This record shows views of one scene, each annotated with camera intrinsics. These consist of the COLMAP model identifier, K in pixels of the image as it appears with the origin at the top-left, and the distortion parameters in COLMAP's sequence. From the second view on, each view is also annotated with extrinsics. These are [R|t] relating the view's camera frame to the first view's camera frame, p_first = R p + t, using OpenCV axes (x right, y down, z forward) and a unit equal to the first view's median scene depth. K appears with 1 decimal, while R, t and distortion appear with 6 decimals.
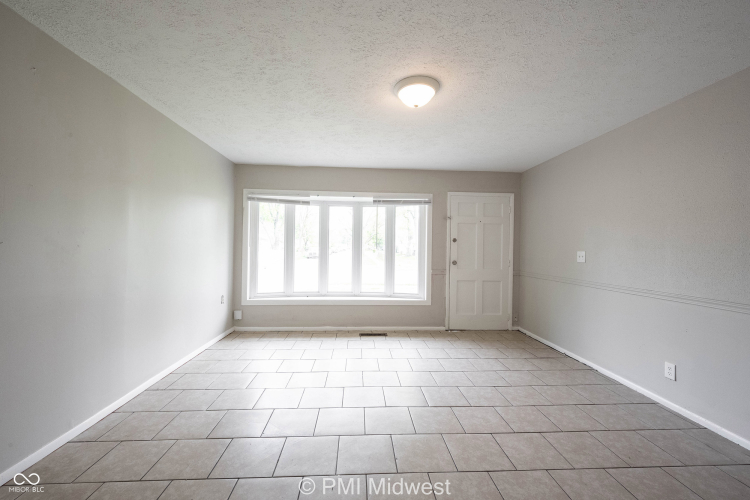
lens RADIAL K [[300.1, 0, 373.8], [0, 300.1, 247.2], [0, 0, 1]] dist [-0.001877, -0.000175]
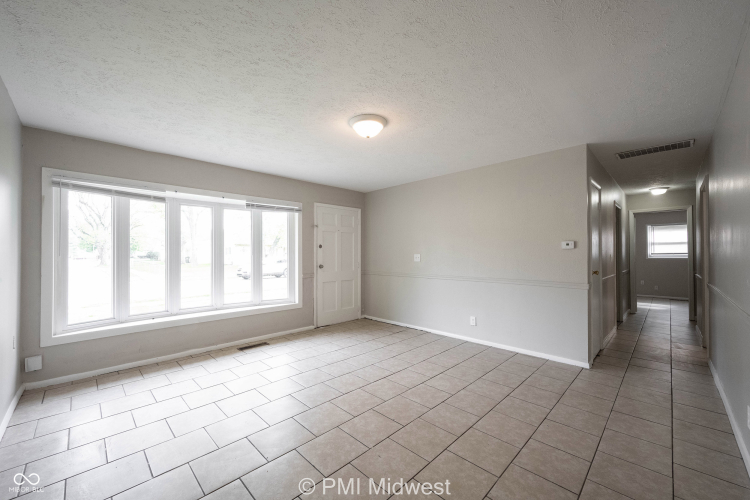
lens RADIAL K [[295.5, 0, 375.0], [0, 295.5, 250.0], [0, 0, 1]] dist [0.000170, 0.000085]
pose [[0.745979, -0.008498, 0.665915, -0.318226], [0.013665, 0.999903, -0.002547, -0.003811], [-0.665829, 0.011000, 0.746023, 0.044469]]
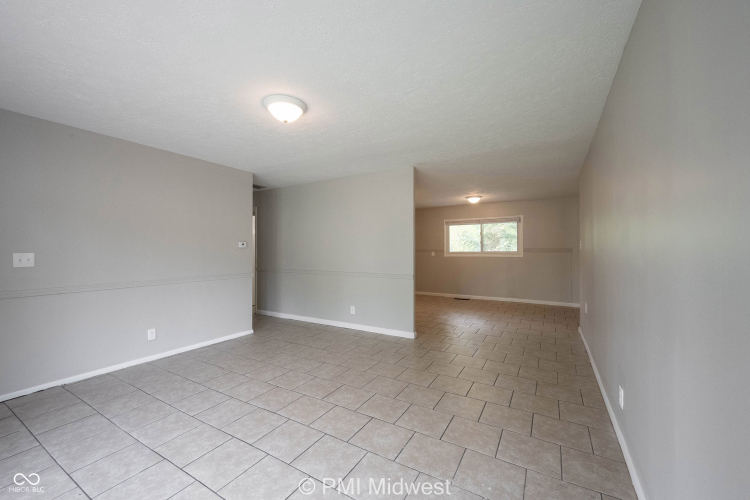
lens RADIAL K [[300.1, 0, 373.8], [0, 300.1, 247.2], [0, 0, 1]] dist [-0.001877, -0.000175]
pose [[-0.830882, -0.008216, 0.556388, -0.365678], [-0.010865, 0.999940, -0.001460, -0.006996], [-0.556342, -0.007258, -0.830922, 0.855953]]
